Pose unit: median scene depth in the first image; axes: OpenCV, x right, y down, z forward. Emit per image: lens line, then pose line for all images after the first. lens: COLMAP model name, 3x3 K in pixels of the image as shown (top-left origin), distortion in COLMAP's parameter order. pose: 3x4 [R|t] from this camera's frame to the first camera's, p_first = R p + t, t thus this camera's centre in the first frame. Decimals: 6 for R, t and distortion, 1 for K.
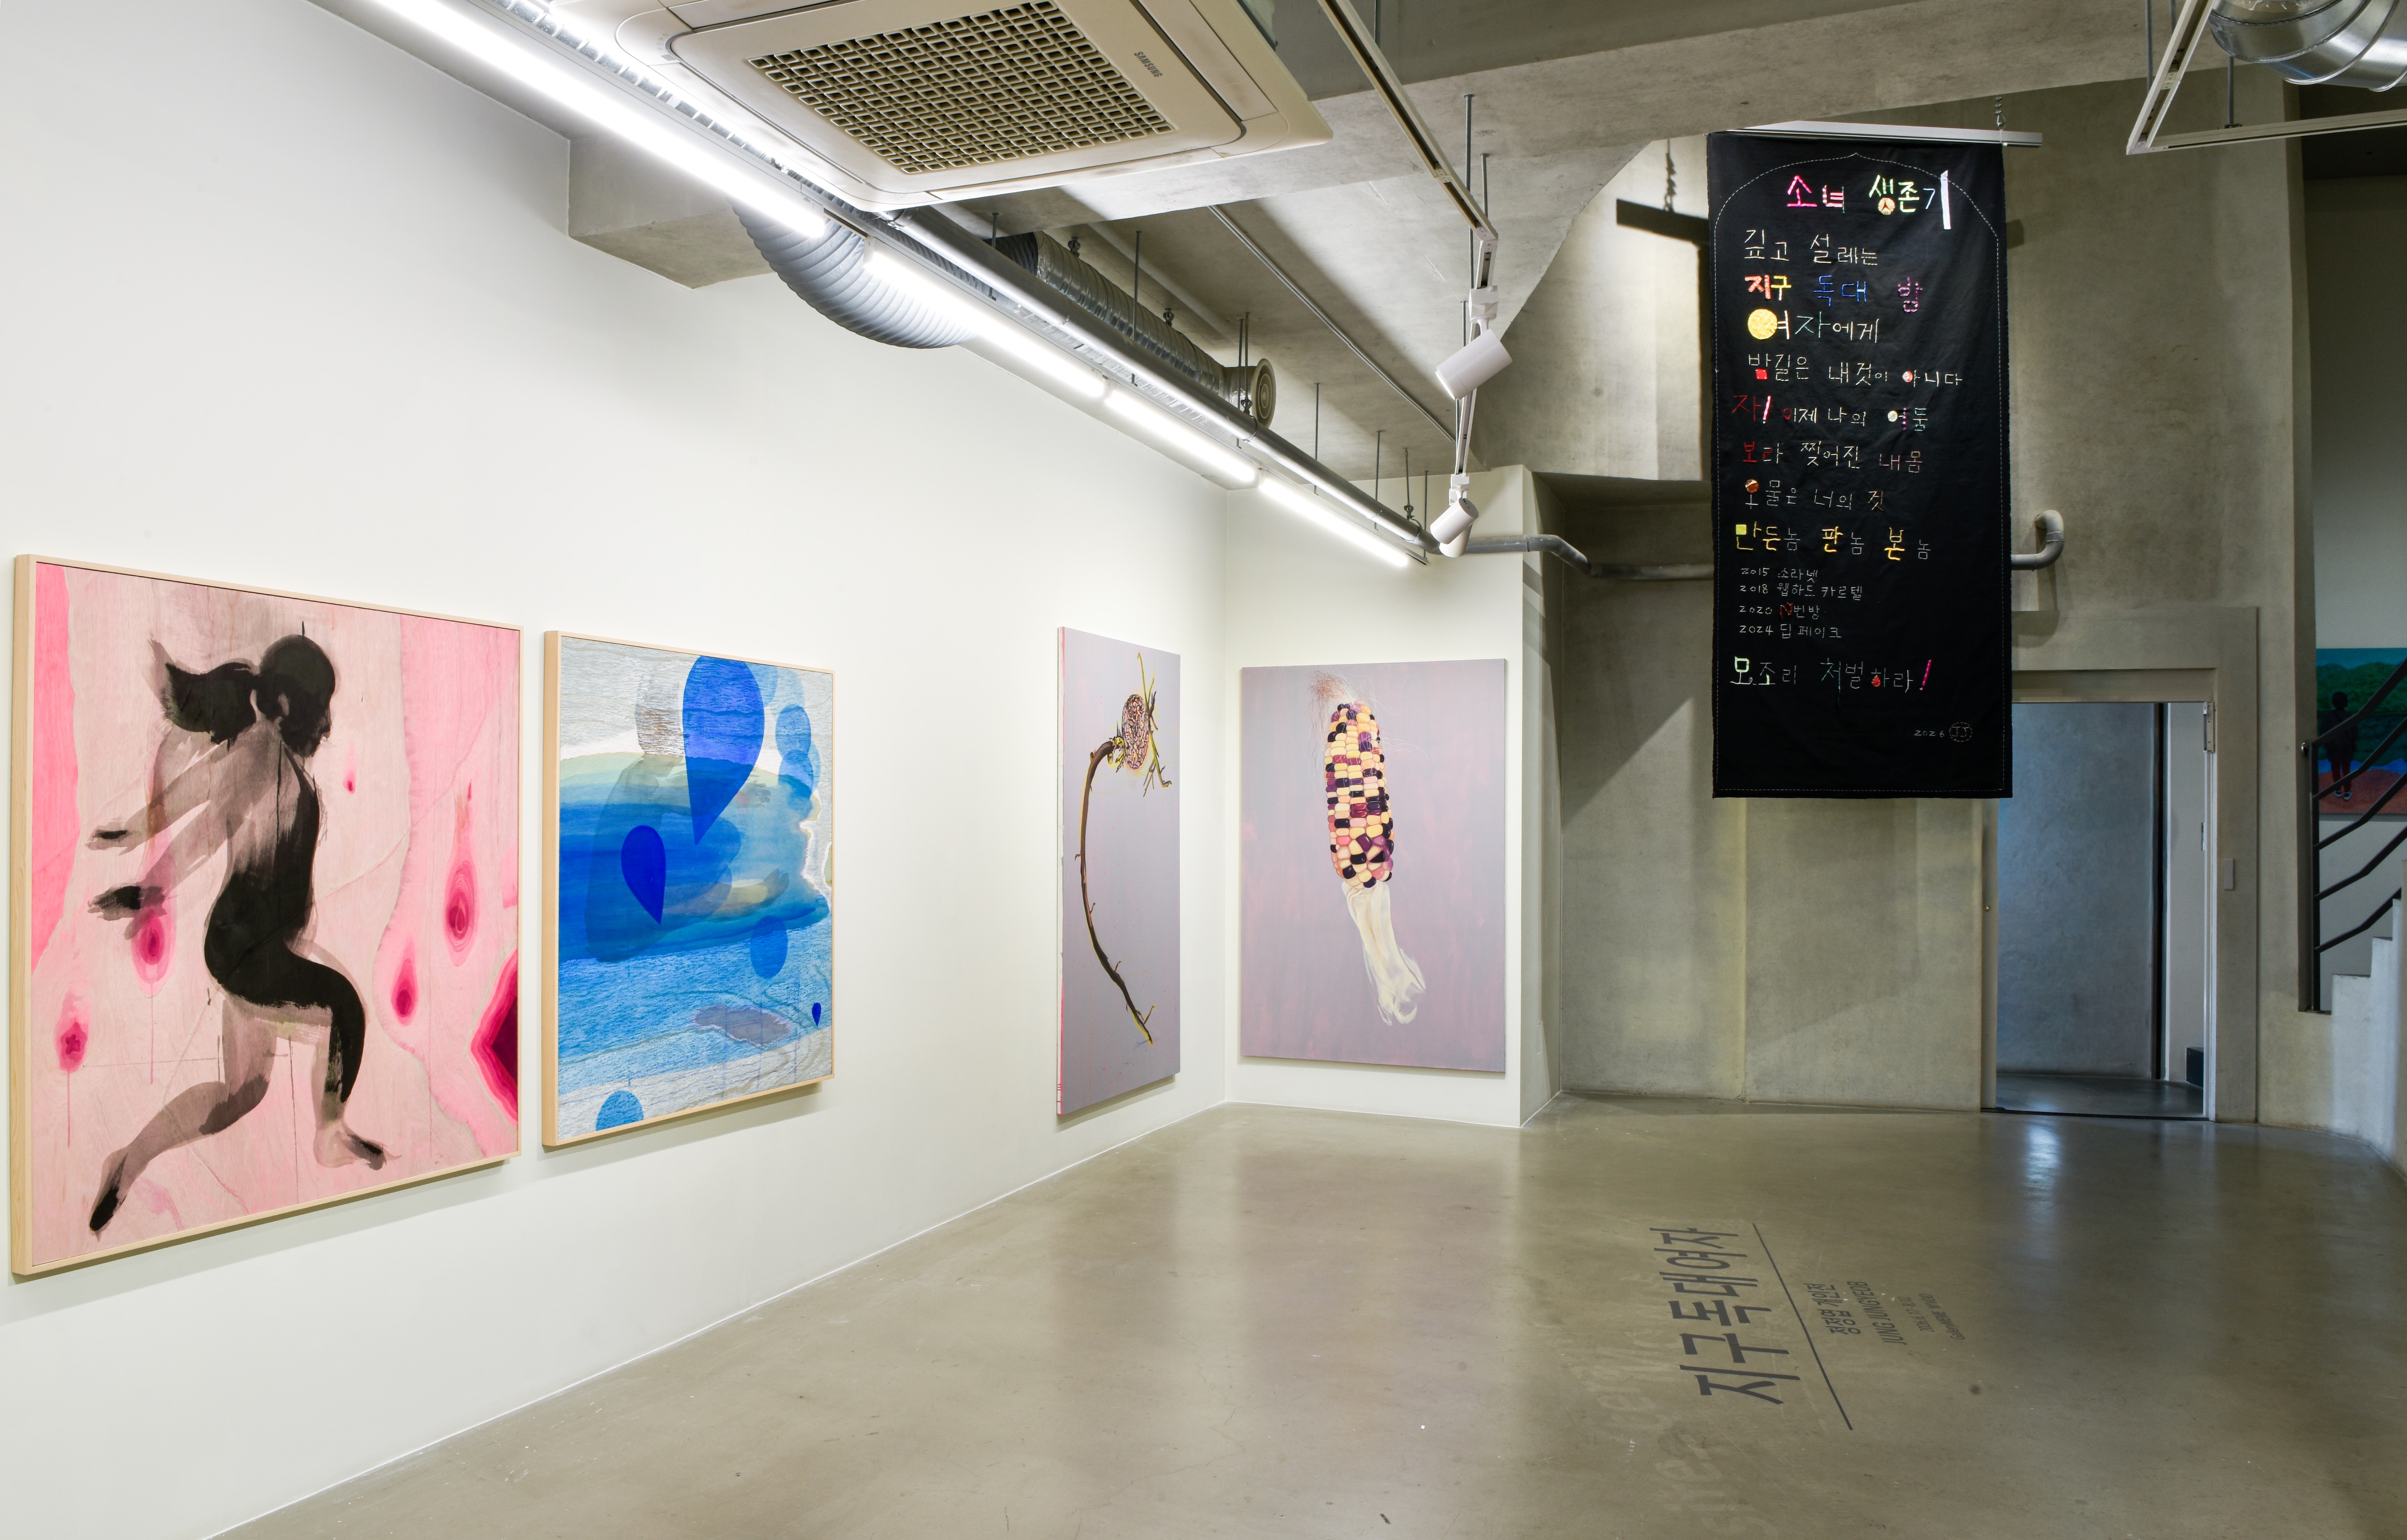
lens RADIAL K [[1657.6, 0, 1203.5], [0, 1657.6, 770.0], [0, 0, 1]] dist [-0.003220, -0.002127]
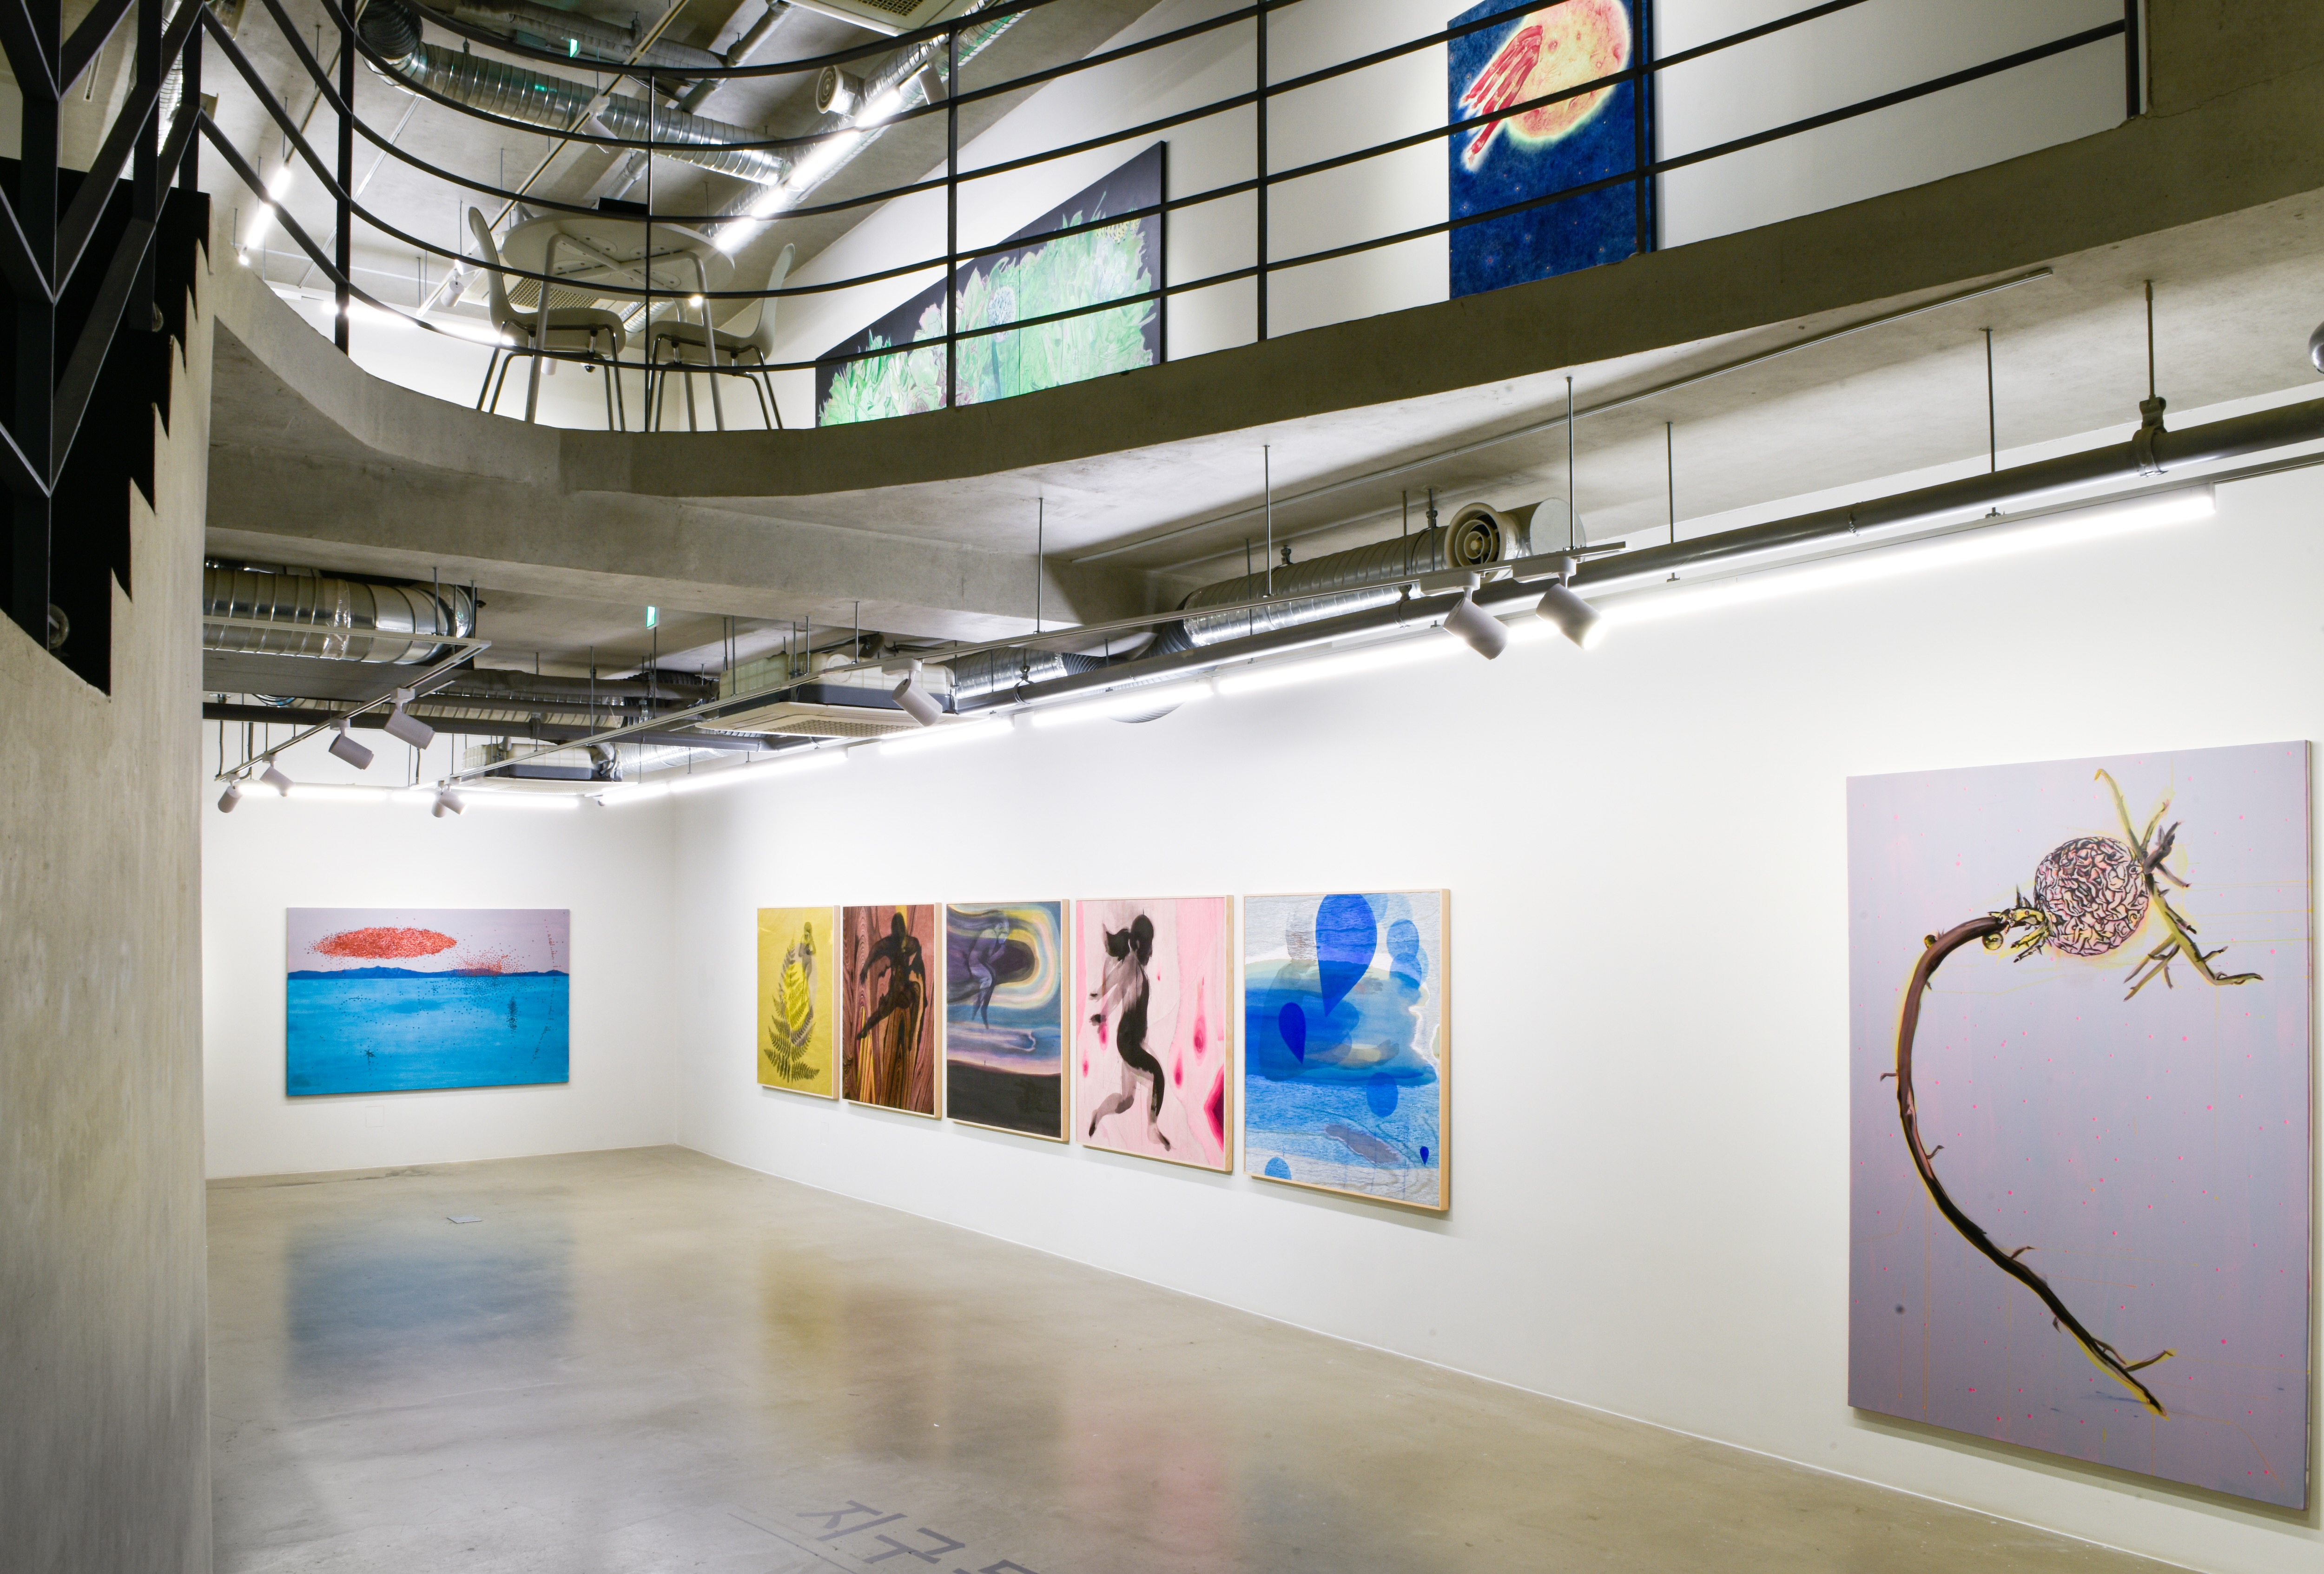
lens RADIAL K [[1879.4, 0, 1162.0], [0, 1879.4, 787.0], [0, 0, 1]] dist [-0.029515, -0.001299]
pose [[-0.542357, -0.061782, -0.837873, 1.282171], [0.023708, 0.995770, -0.088771, -0.016991], [0.839813, -0.068009, -0.538598, 1.853805]]
